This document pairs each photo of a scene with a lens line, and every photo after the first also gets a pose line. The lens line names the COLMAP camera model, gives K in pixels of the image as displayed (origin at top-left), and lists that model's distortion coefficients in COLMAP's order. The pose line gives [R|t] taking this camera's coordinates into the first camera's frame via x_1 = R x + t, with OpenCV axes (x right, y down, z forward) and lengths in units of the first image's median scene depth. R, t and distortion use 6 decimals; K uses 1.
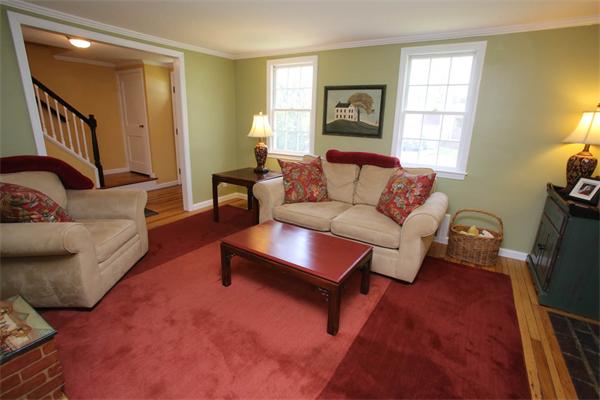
lens RADIAL K [[287.1, 0, 300.0], [0, 287.1, 200.0], [0, 0, 1]] dist [-0.074975, 0.028647]
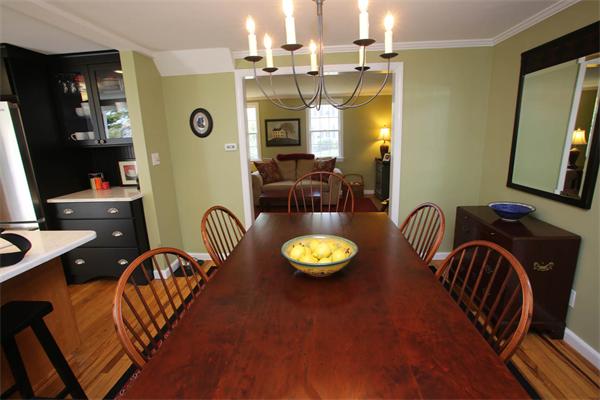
lens RADIAL K [[287.1, 0, 300.0], [0, 287.1, 200.0], [0, 0, 1]] dist [-0.074975, 0.028647]
pose [[0.883853, -0.164750, 0.437791, -0.613124], [0.181967, 0.983301, 0.002667, 0.132091], [-0.430920, 0.077306, 0.899073, -0.684868]]
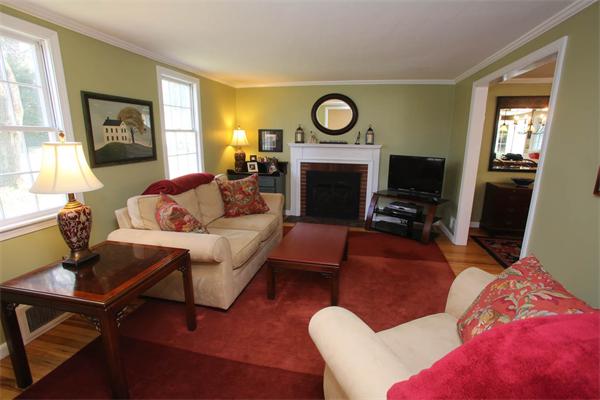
lens RADIAL K [[287.1, 0, 300.0], [0, 287.1, 200.0], [0, 0, 1]] dist [-0.074975, 0.028647]
pose [[-0.344928, -0.247467, 0.905420, -0.717691], [0.224373, 0.914915, 0.335539, -0.297236], [-0.911417, 0.318889, -0.260055, 0.852720]]
